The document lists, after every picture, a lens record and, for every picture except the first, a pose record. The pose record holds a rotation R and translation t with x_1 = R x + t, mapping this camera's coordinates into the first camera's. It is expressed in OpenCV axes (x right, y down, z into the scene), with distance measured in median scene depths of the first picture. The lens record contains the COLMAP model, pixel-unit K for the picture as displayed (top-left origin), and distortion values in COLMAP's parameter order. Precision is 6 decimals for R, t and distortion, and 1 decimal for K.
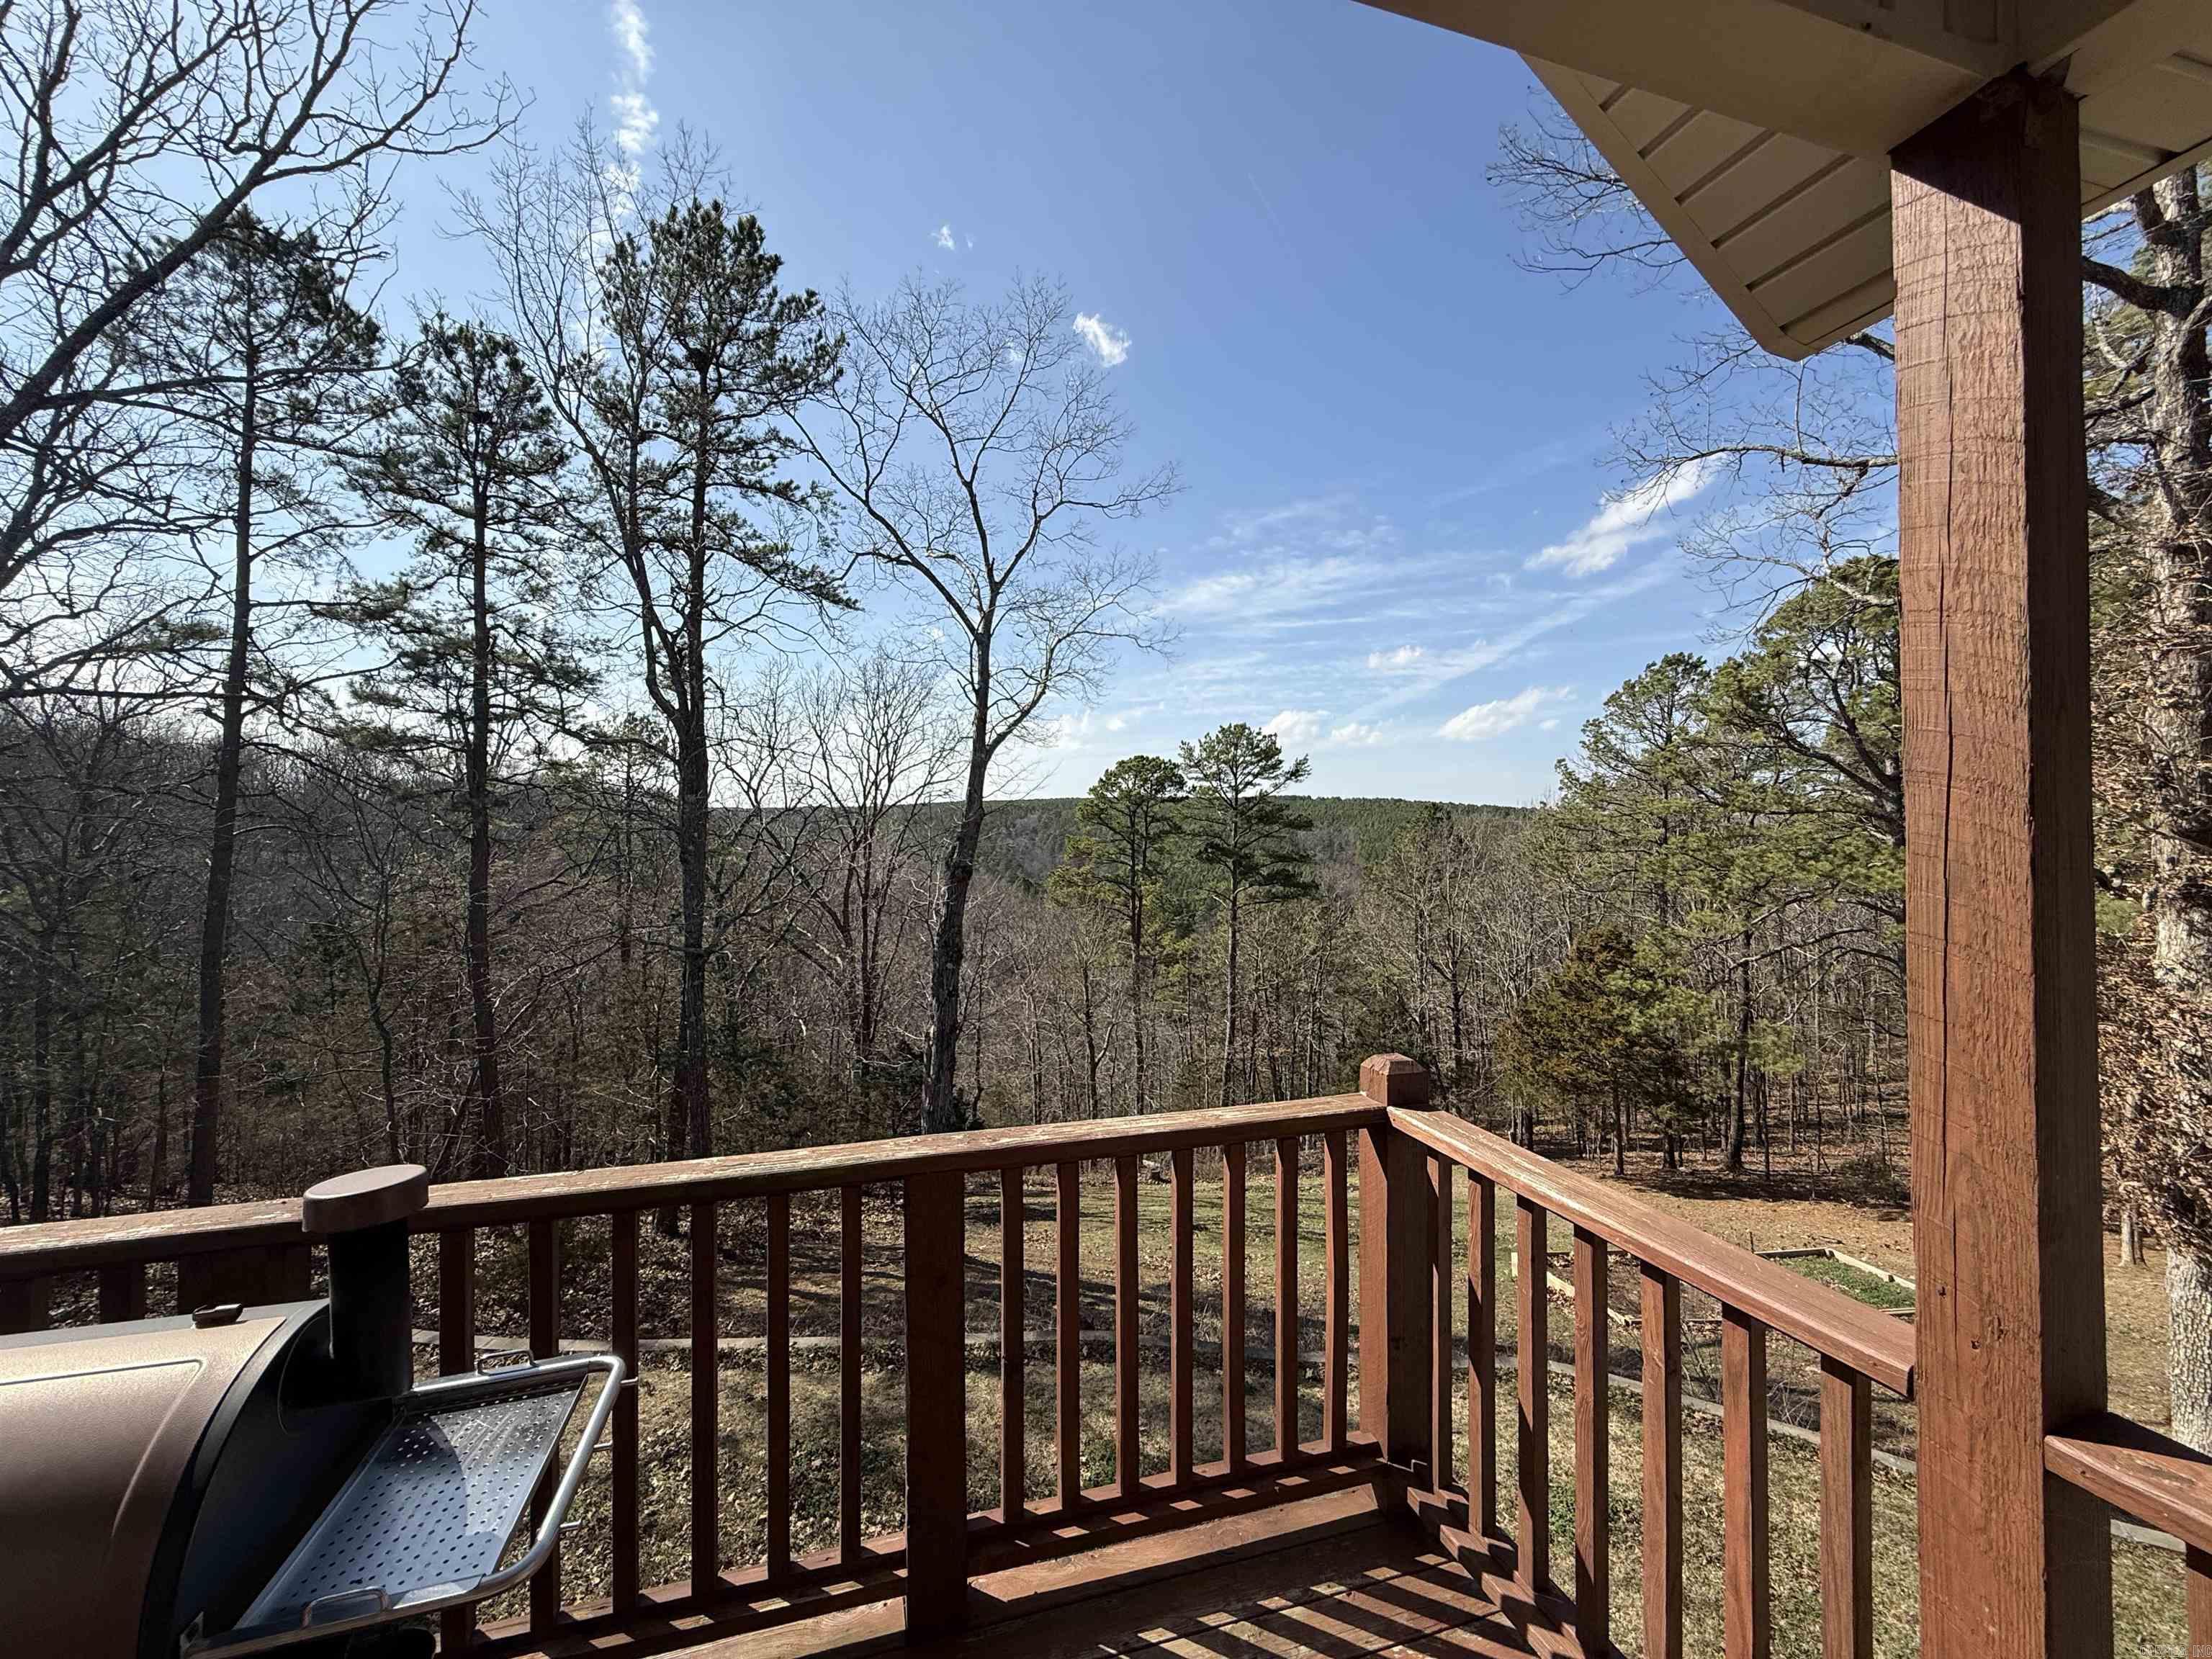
lens RADIAL K [[880.7, 0, 1104.9], [0, 880.7, 826.9], [0, 0, 1]] dist [0.000513, 0.000245]
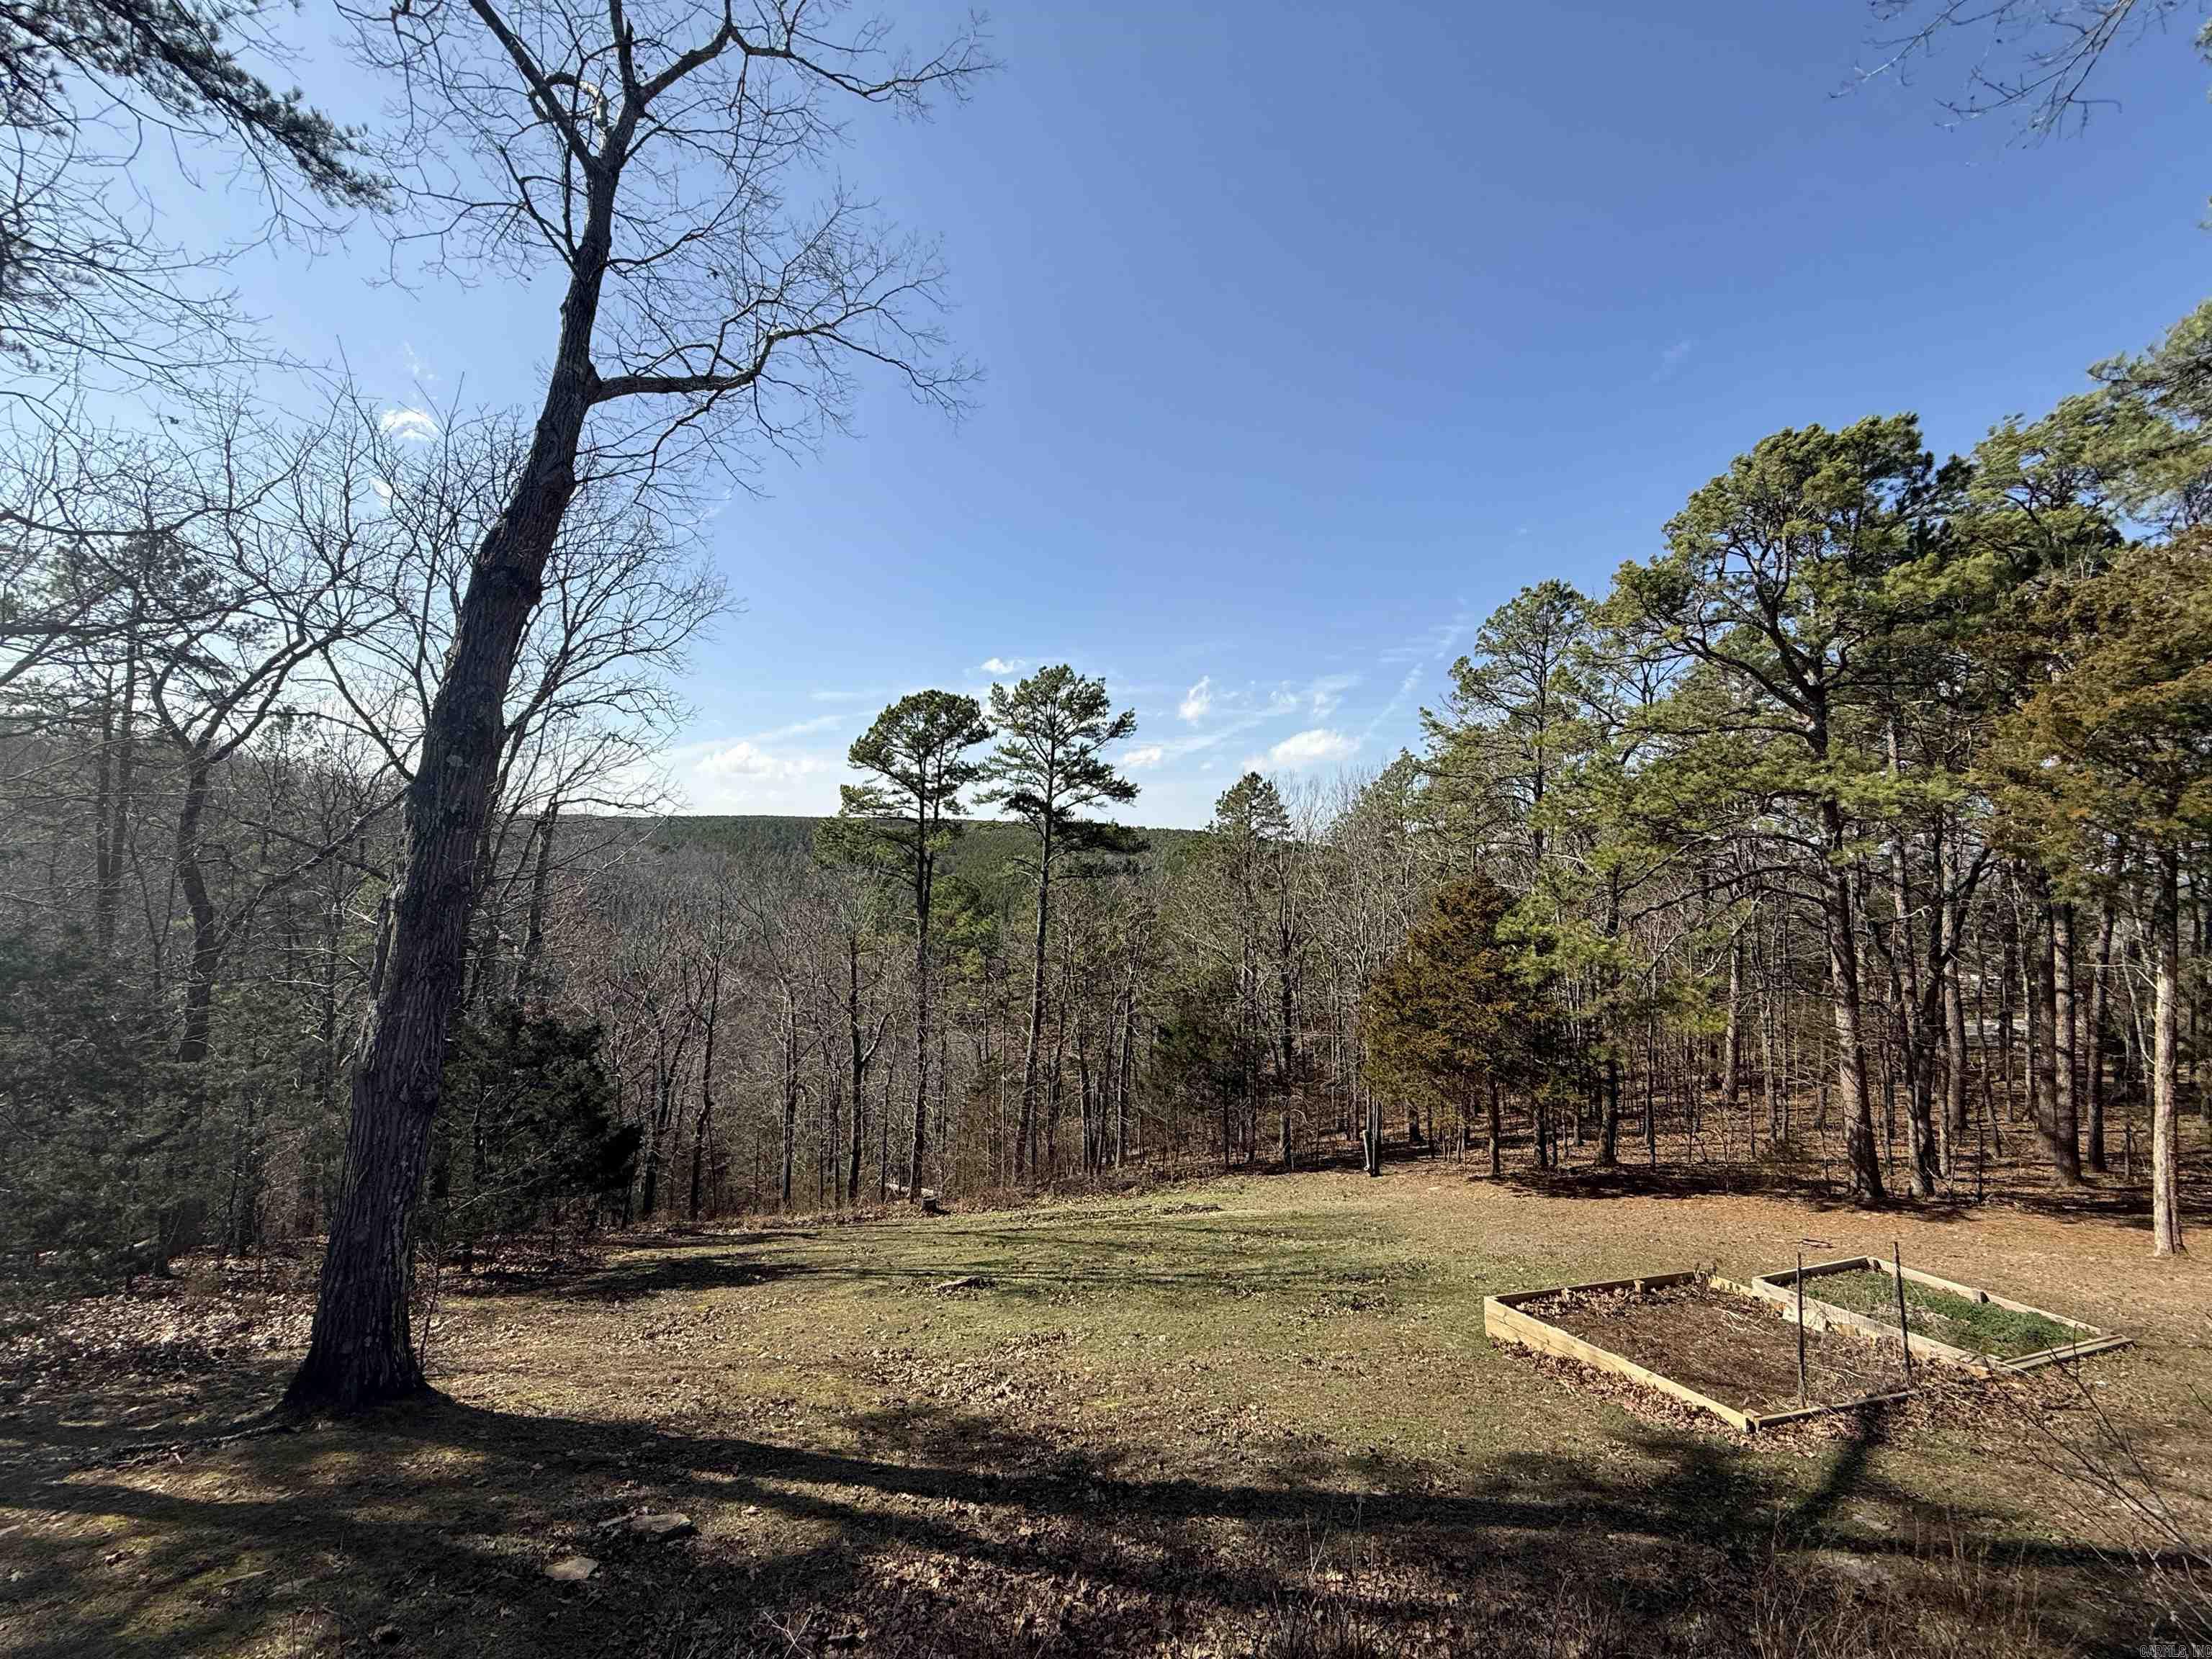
lens RADIAL K [[880.7, 0, 1110.6], [0, 880.7, 848.7], [0, 0, 1]] dist [0.000513, 0.000245]
pose [[0.974954, 0.042891, 0.218230, 0.058952], [-0.041215, 0.999075, -0.012232, 0.180062], [-0.218553, 0.002931, 0.975821, 0.430299]]
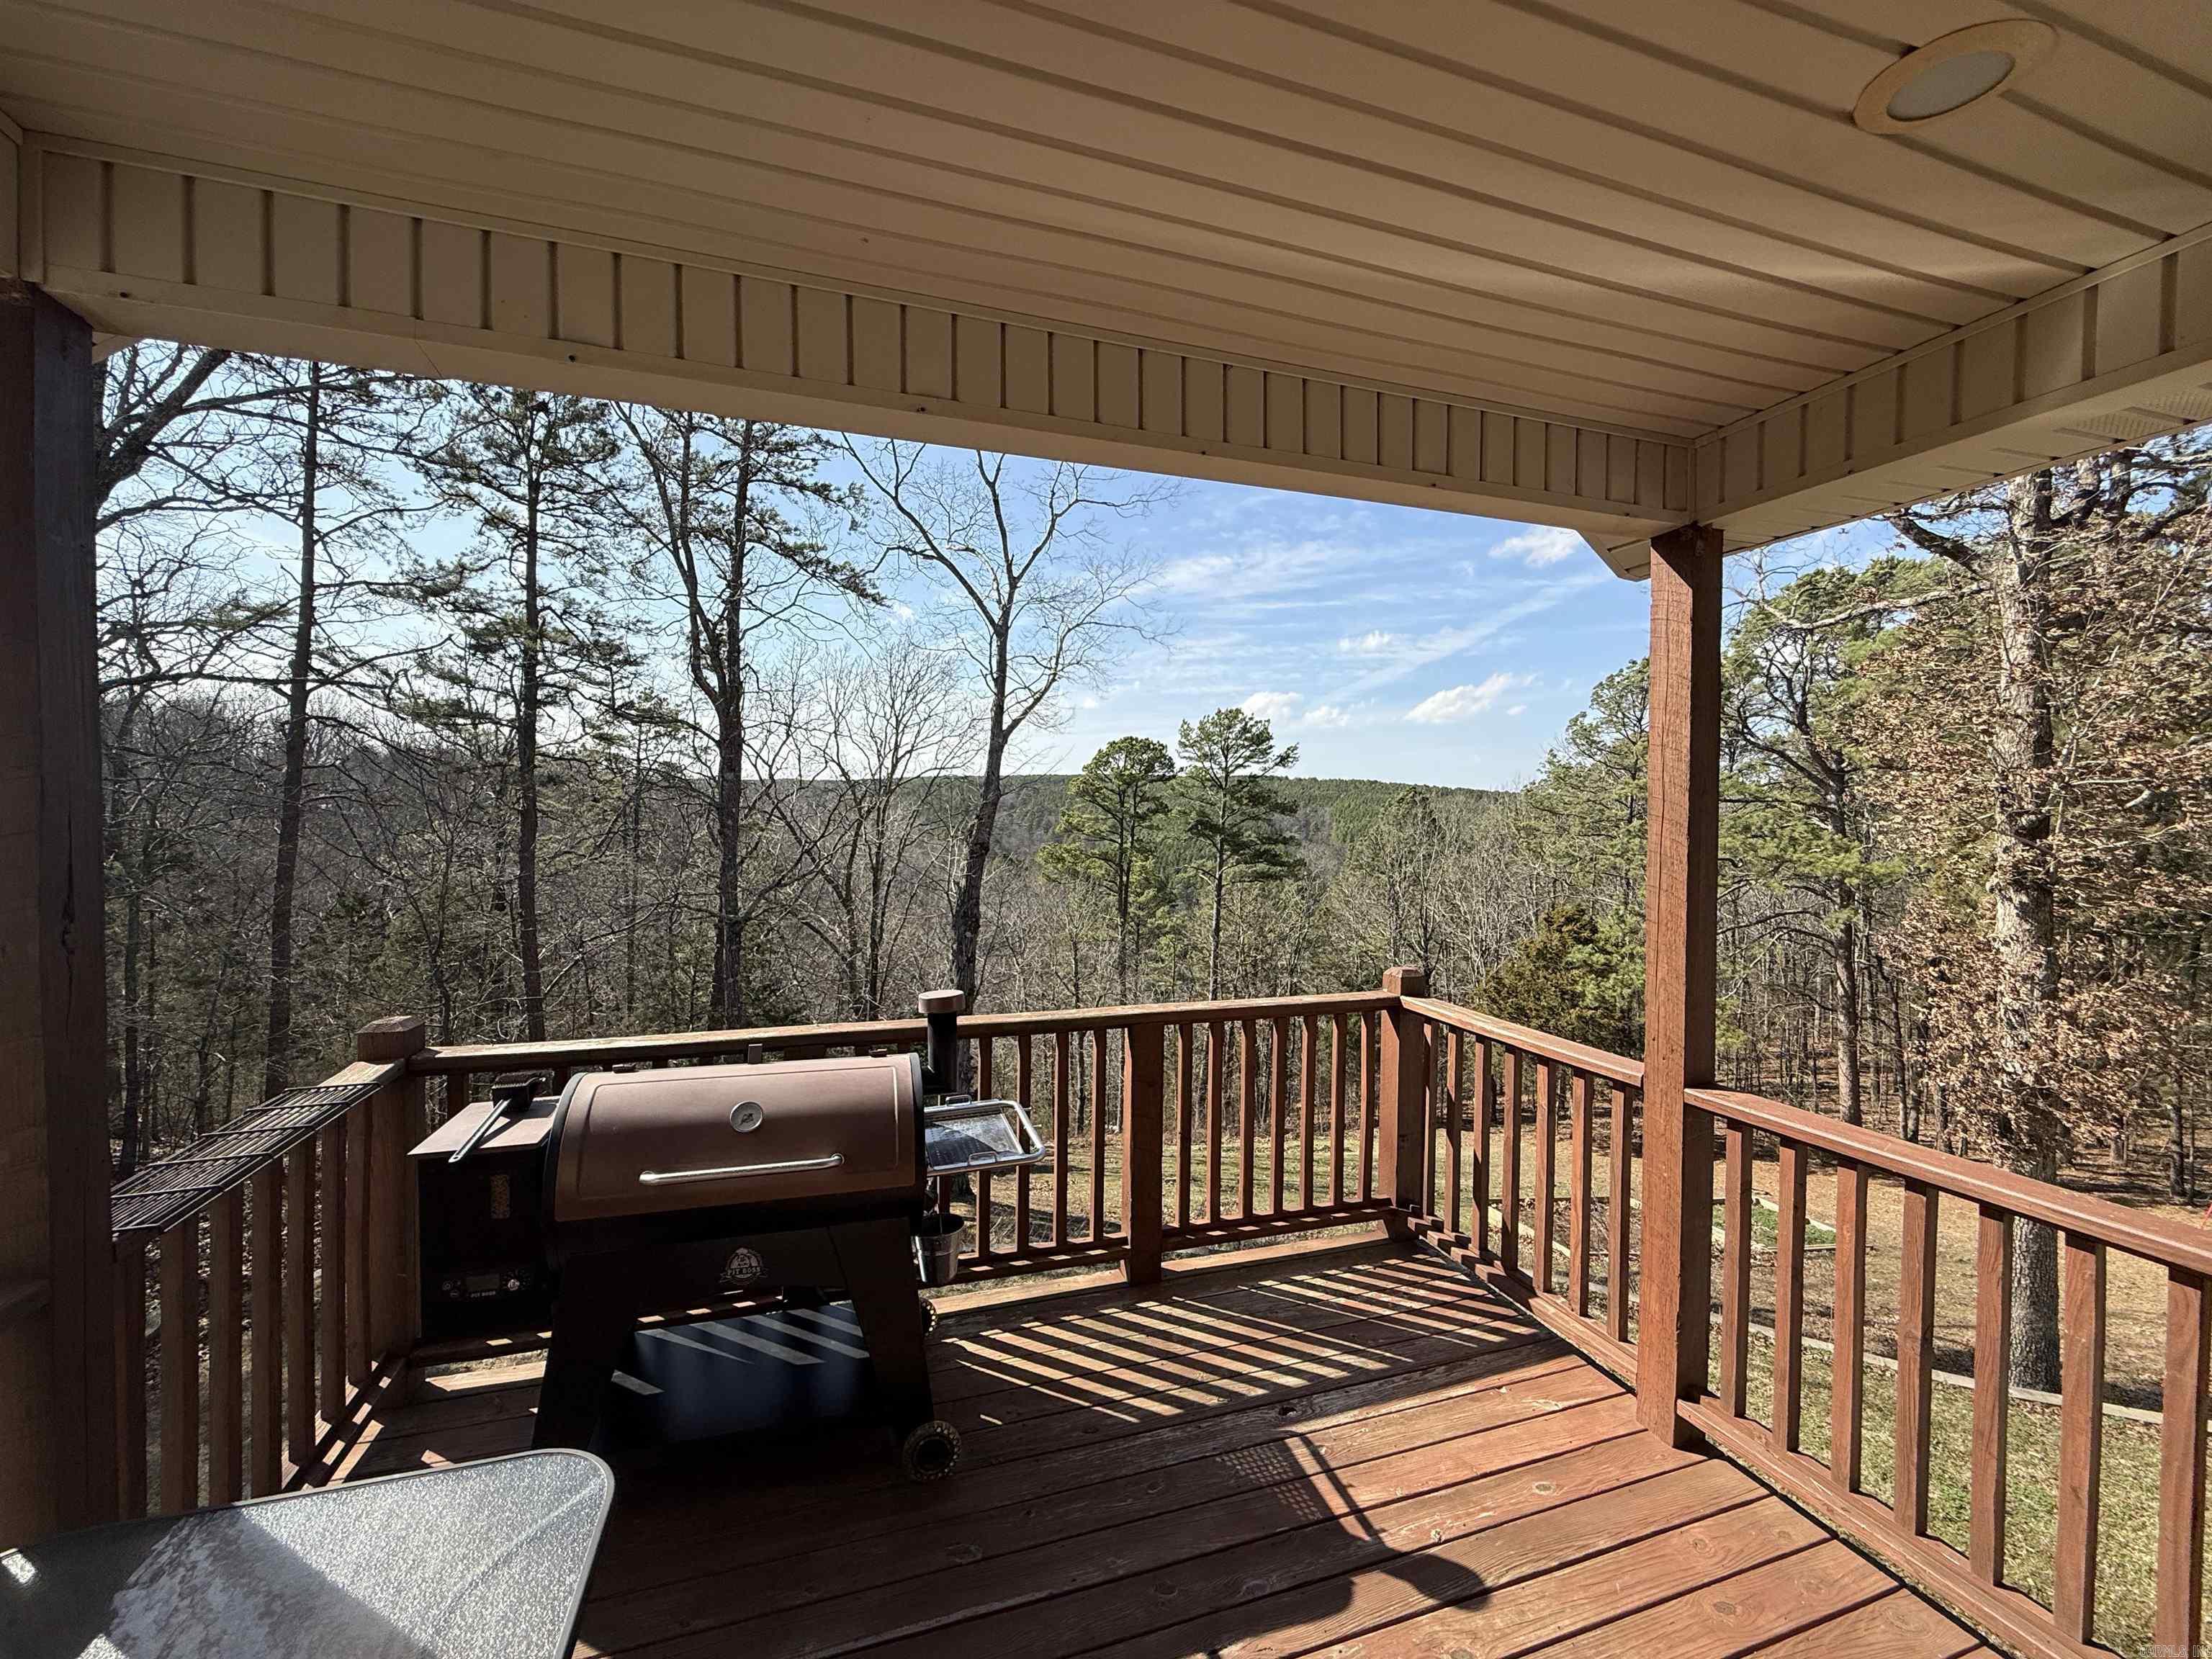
lens RADIAL K [[880.7, 0, 1112.7], [0, 880.7, 827.0], [0, 0, 1]] dist [0.000513, 0.000245]
pose [[0.999393, 0.014455, 0.031709, -0.034568], [-0.015291, 0.999538, 0.026284, -0.004368], [-0.031315, -0.026752, 0.999151, -0.078394]]
